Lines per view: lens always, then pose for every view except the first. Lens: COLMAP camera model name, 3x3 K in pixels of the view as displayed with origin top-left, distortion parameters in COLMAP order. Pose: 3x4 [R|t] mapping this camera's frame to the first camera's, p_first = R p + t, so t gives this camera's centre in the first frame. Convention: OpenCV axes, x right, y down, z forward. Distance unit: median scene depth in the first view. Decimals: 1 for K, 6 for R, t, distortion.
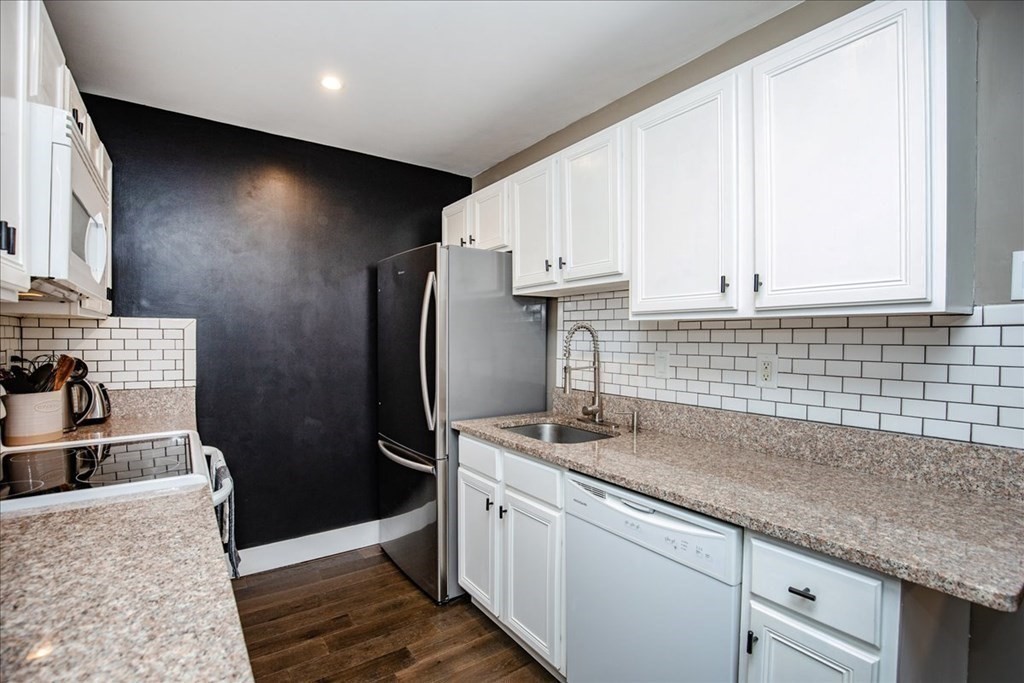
lens RADIAL K [[471.6, 0, 514.1], [0, 471.6, 341.0], [0, 0, 1]] dist [-0.015185, 0.001044]
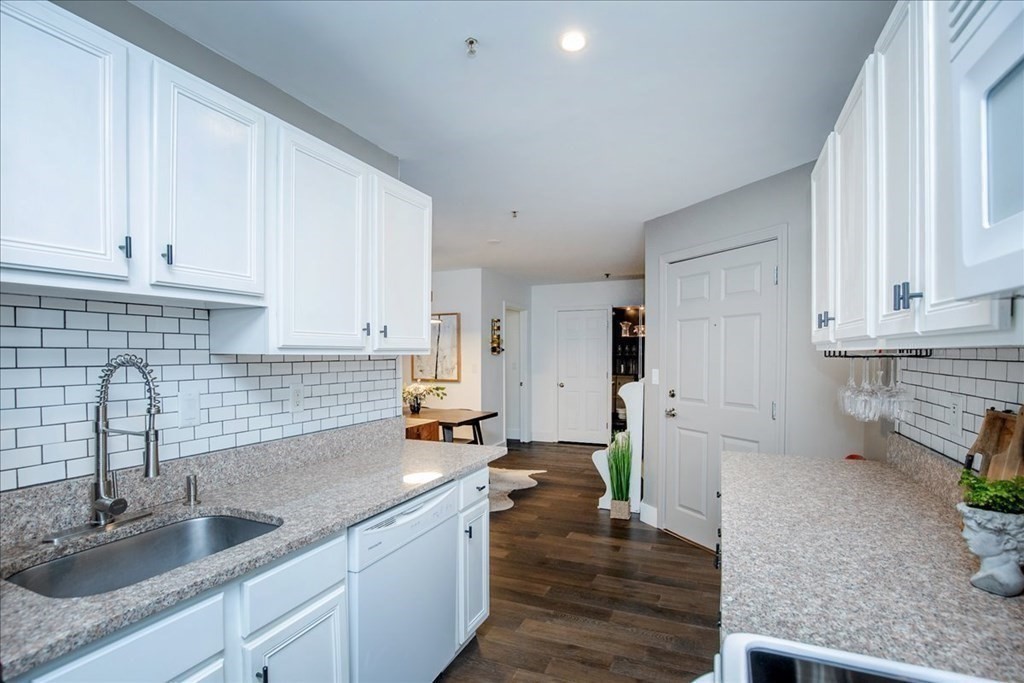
lens RADIAL K [[499.2, 0, 510.4], [0, 499.2, 351.5], [0, 0, 1]] dist [-0.005651, -0.001076]
pose [[-0.520719, 0.002621, 0.853724, -0.792350], [0.004281, 0.999991, -0.000459, -0.048314], [-0.853718, 0.003416, -0.520725, 1.170161]]
